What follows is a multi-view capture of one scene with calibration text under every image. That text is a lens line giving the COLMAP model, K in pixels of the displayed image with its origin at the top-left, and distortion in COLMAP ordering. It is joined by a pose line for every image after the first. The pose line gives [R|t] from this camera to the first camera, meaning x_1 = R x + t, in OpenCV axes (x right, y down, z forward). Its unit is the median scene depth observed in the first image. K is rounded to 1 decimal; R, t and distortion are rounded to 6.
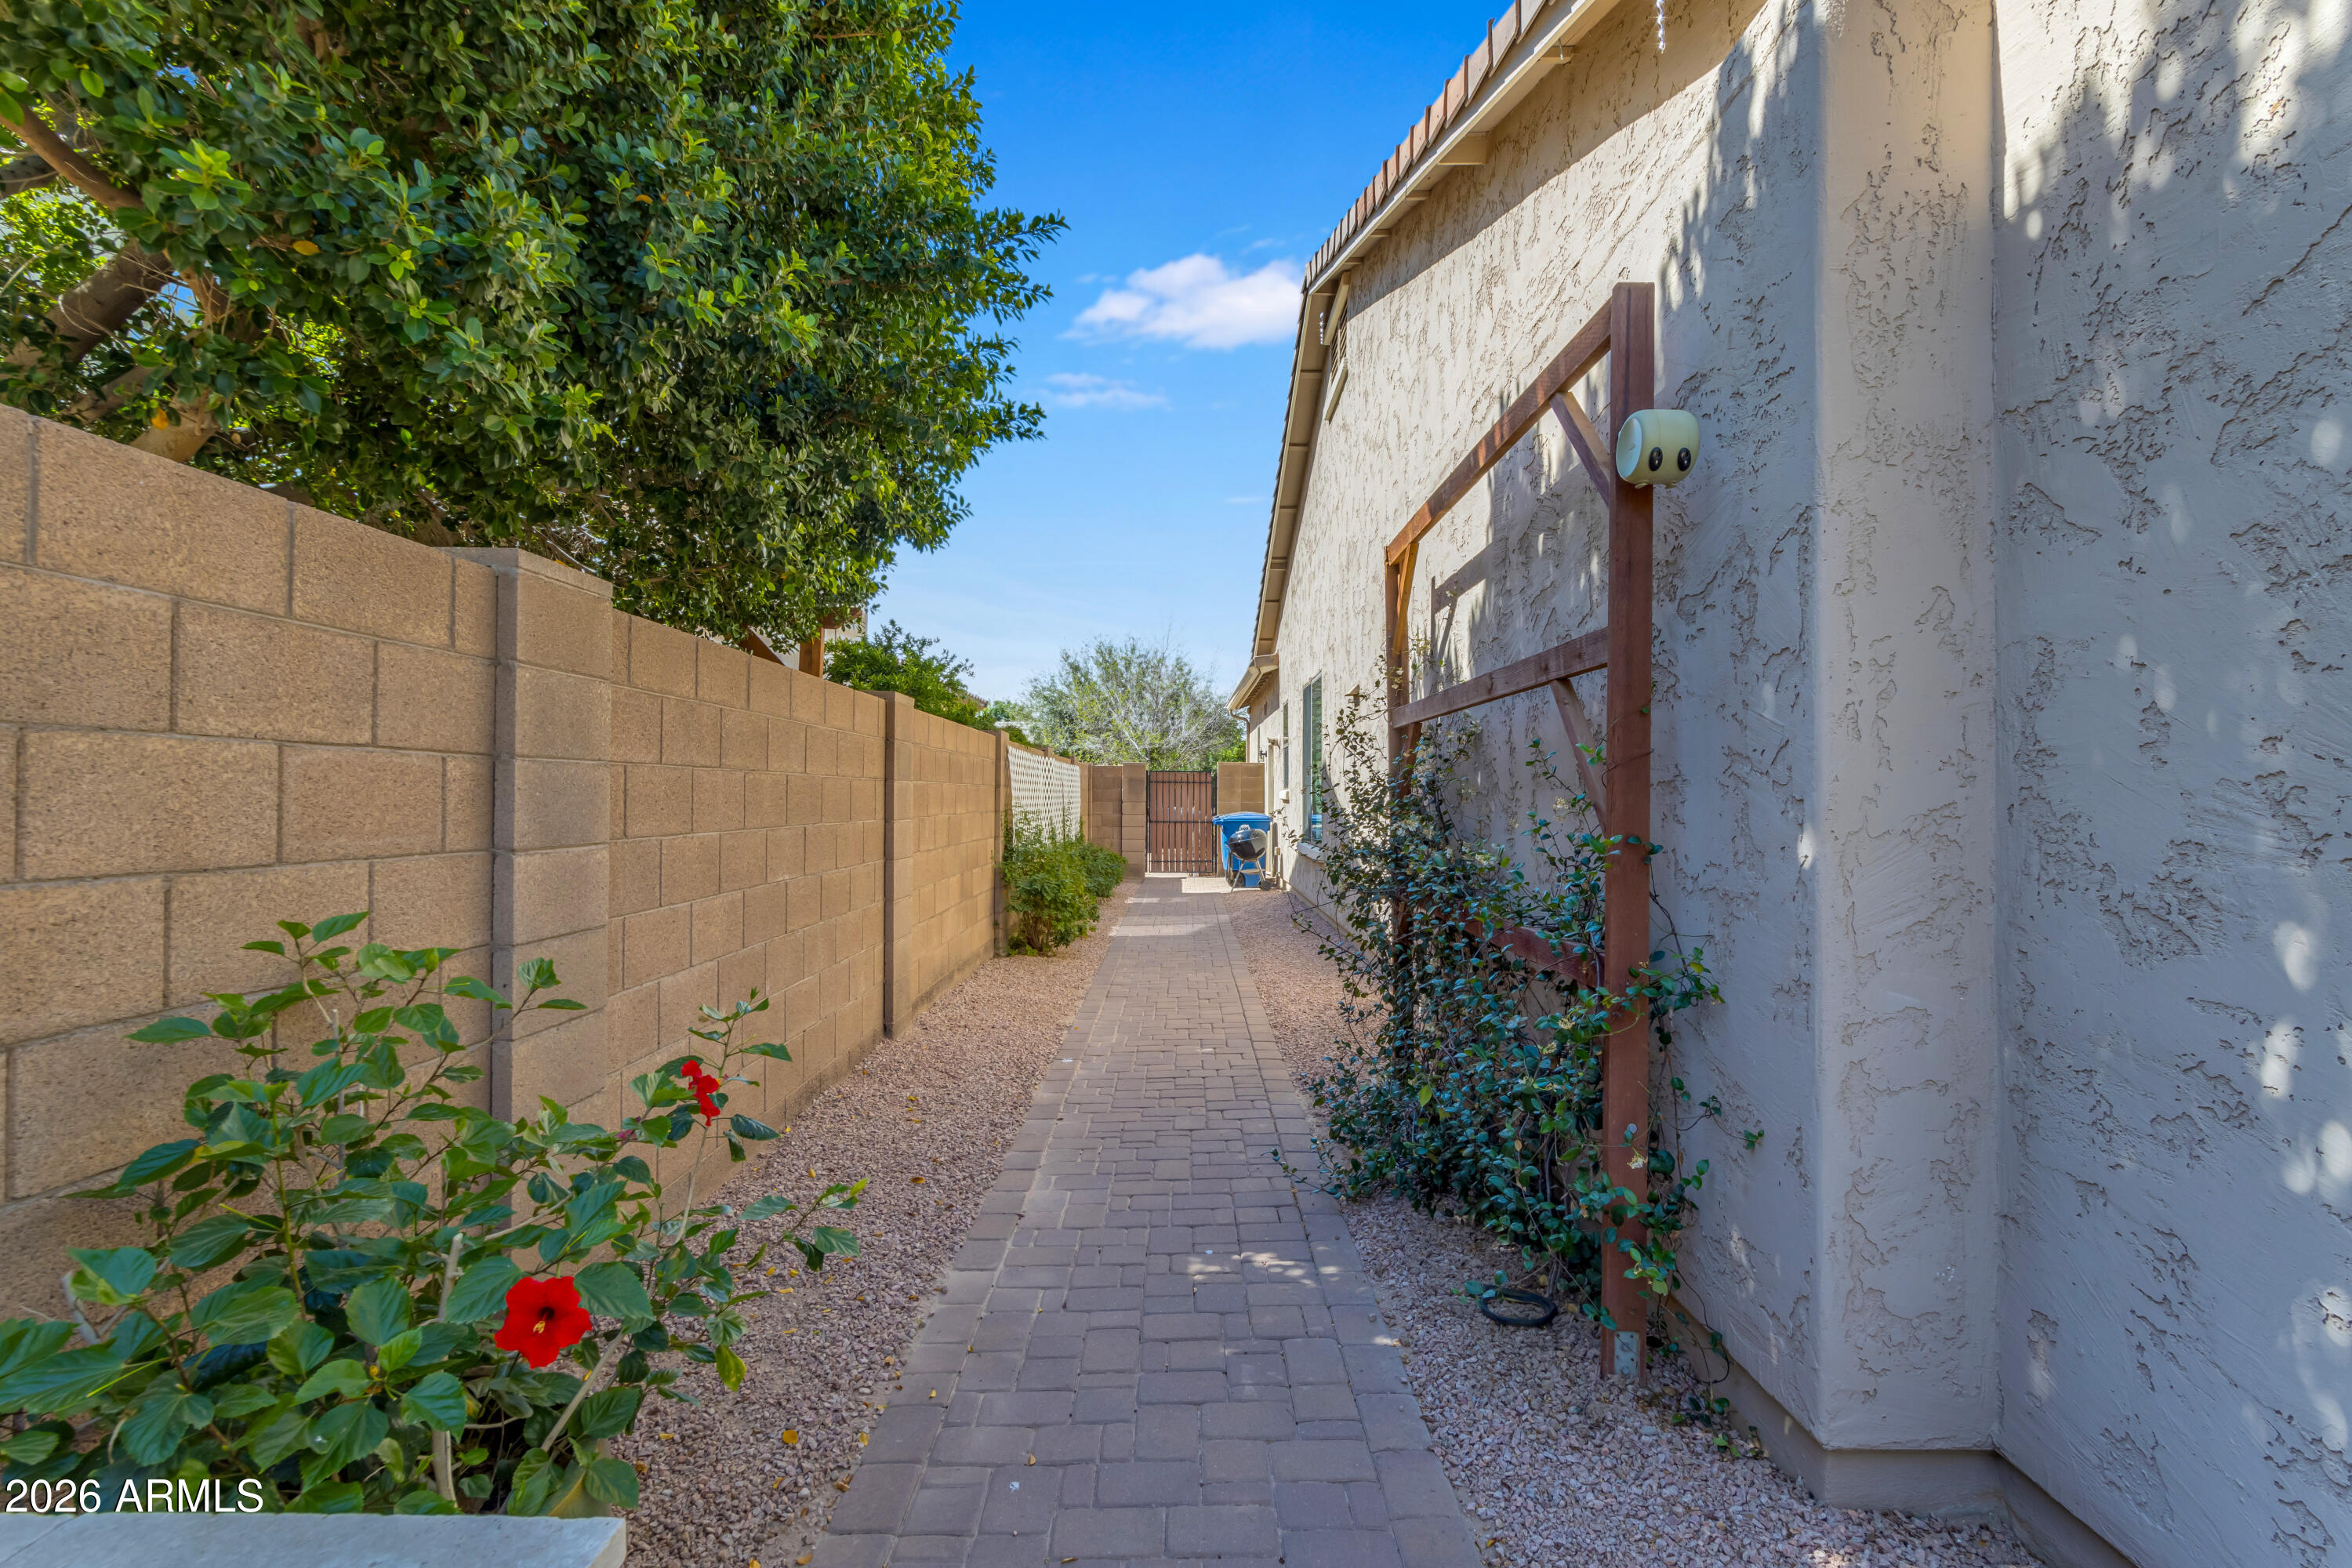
lens RADIAL K [[1081.8, 0, 1176.0], [0, 1081.8, 784.0], [0, 0, 1]] dist [0.000328, 0.000011]
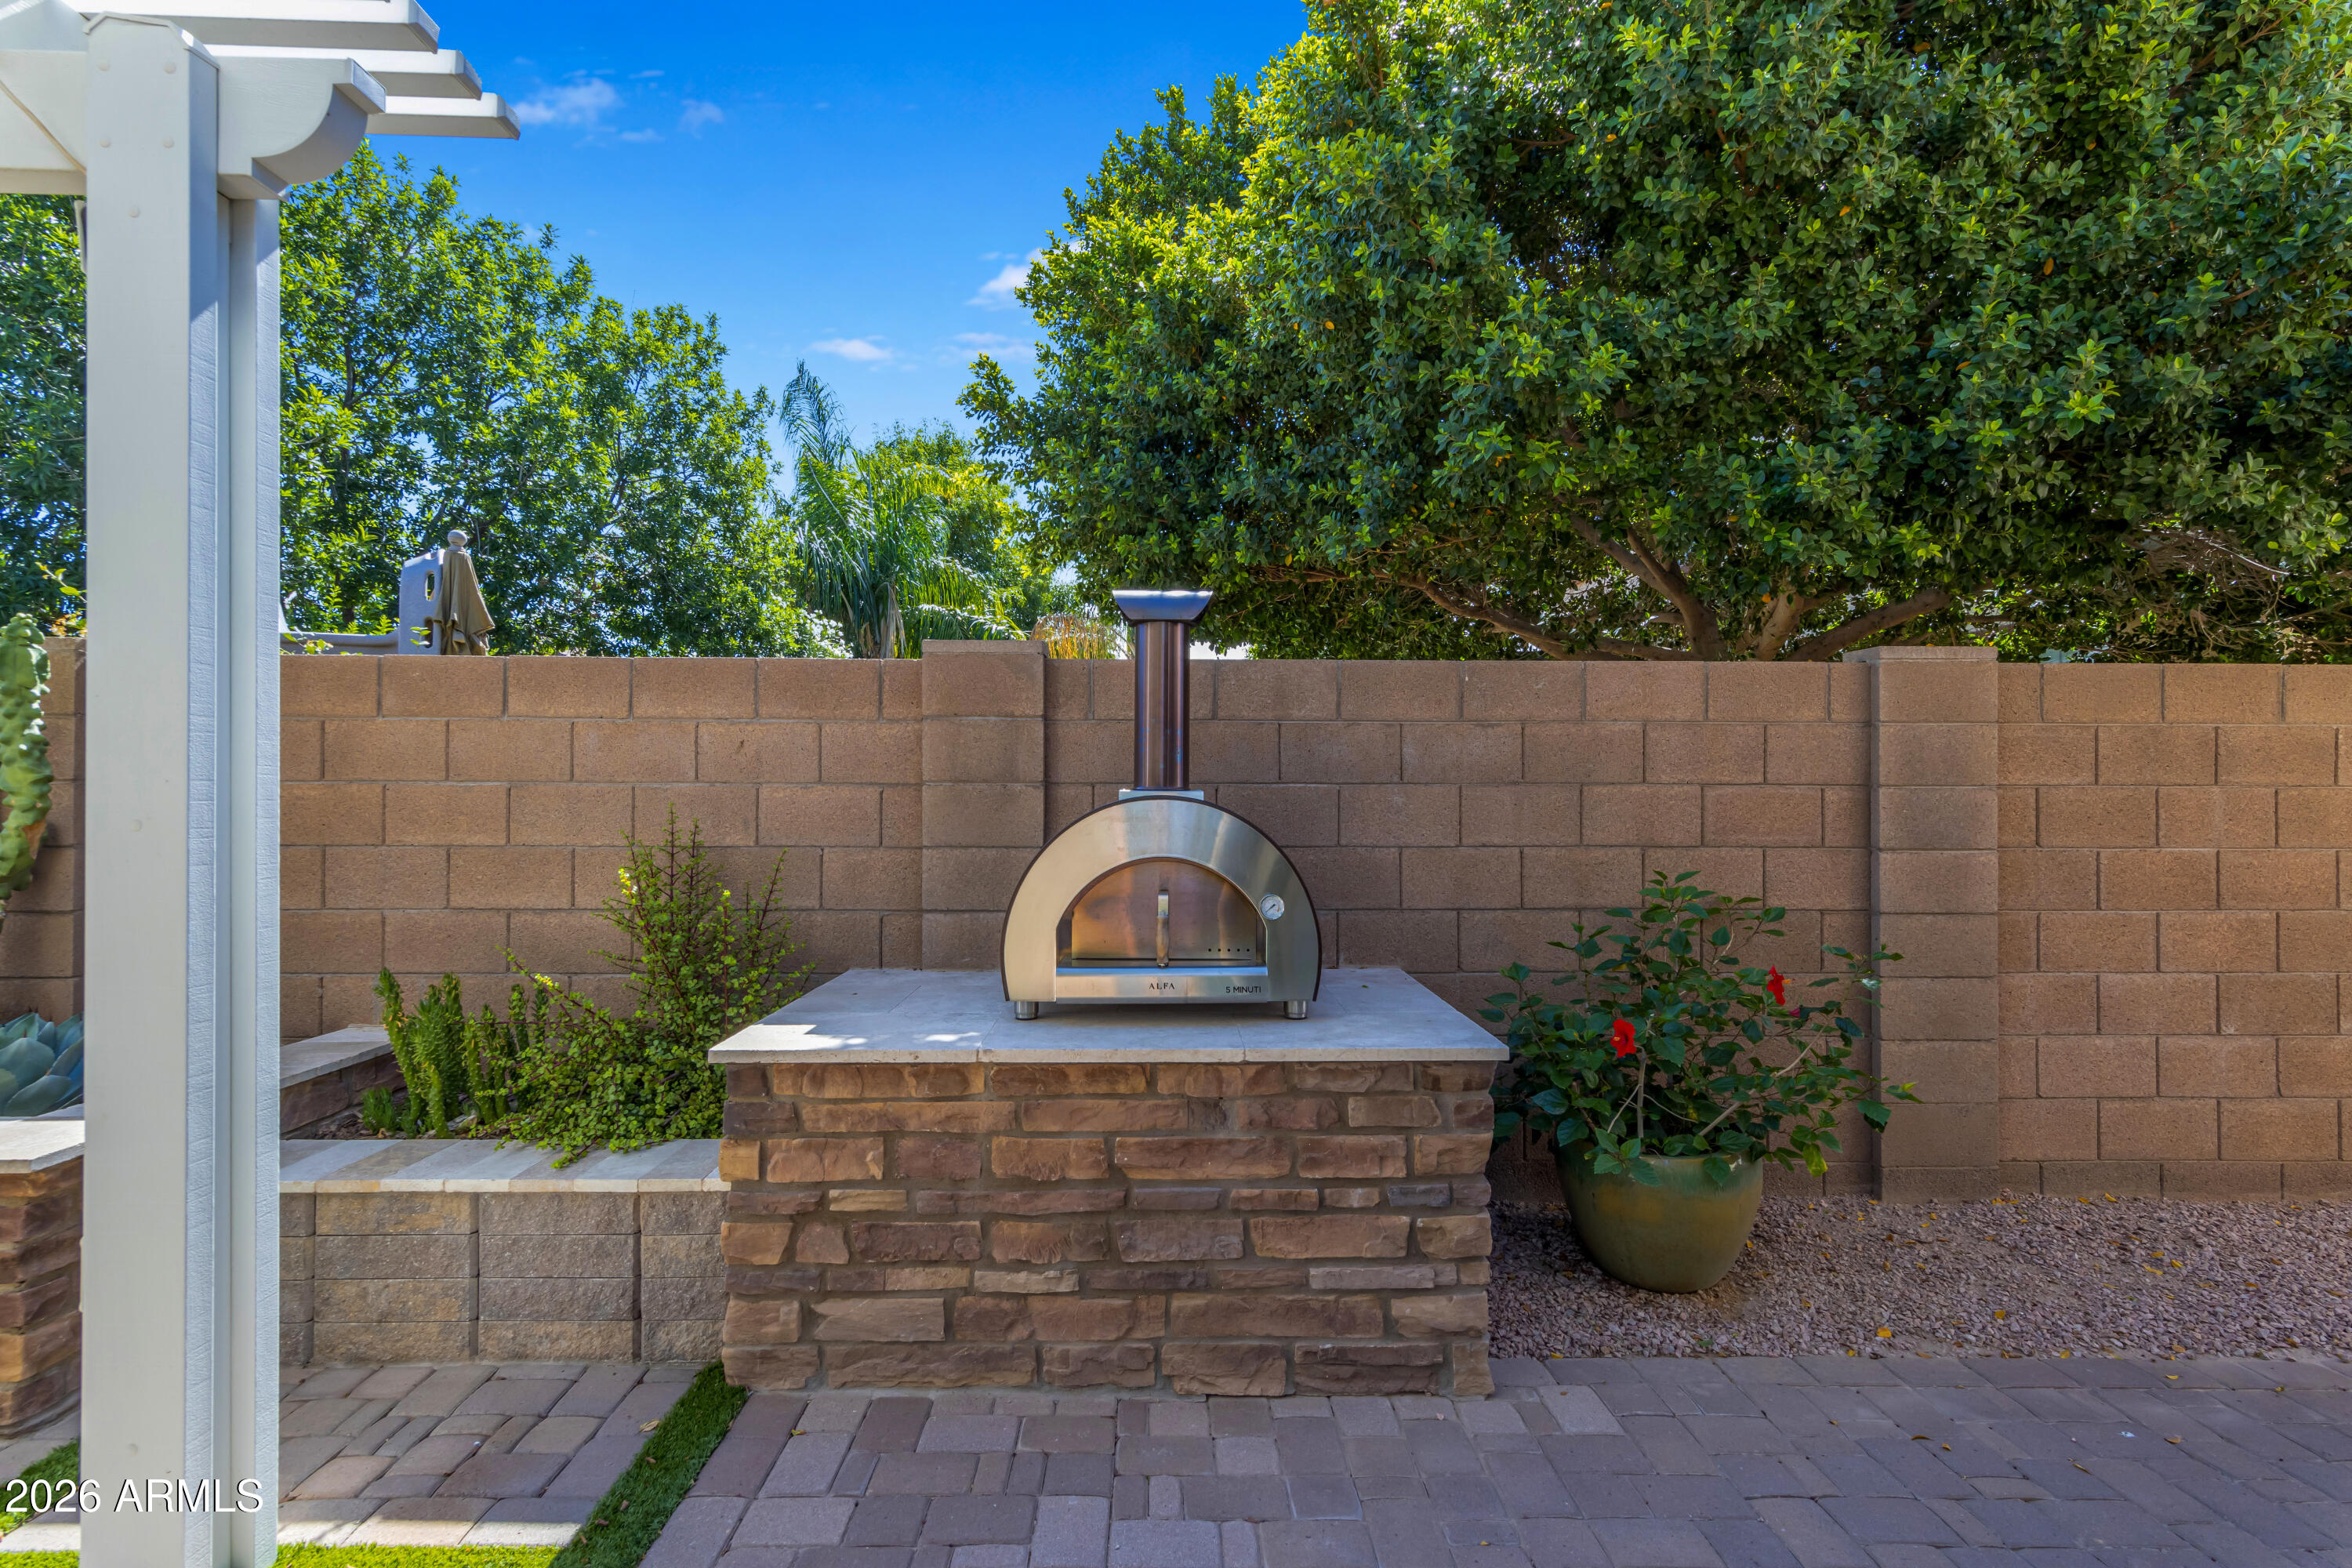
lens RADIAL K [[1081.8, 0, 1176.0], [0, 1081.8, 784.0], [0, 0, 1]] dist [0.000328, 0.000011]
pose [[0.027614, -0.015418, -0.999500, 0.859843], [0.009081, 0.999844, -0.015173, -0.014551], [0.999577, -0.008657, 0.027750, -0.010085]]
